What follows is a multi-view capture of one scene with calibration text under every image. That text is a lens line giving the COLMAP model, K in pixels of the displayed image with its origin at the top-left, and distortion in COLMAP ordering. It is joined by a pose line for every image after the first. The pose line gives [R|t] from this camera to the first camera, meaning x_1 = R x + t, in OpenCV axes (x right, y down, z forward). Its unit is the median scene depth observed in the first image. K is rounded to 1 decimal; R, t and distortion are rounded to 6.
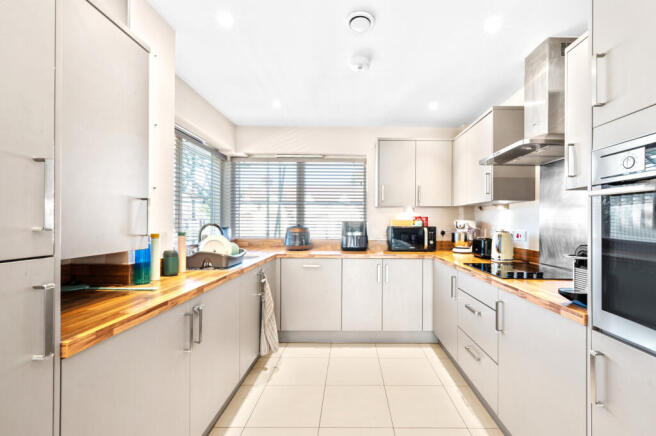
lens RADIAL K [[303.4, 0, 331.5], [0, 303.4, 223.7], [0, 0, 1]] dist [-0.009271, -0.000947]
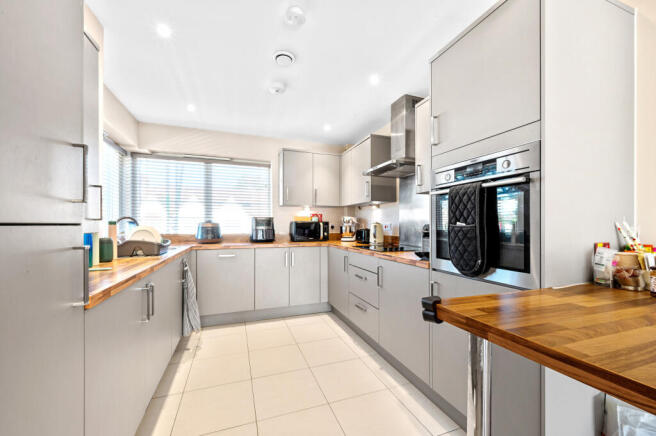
lens RADIAL K [[264.0, 0, 327.4], [0, 264.0, 219.3], [0, 0, 1]] dist [0.000567, 0.000328]
pose [[0.938975, 0.003843, 0.343963, -0.076428], [0.000002, 0.999938, -0.011177, 0.021004], [-0.343985, 0.010496, 0.938917, -0.077671]]
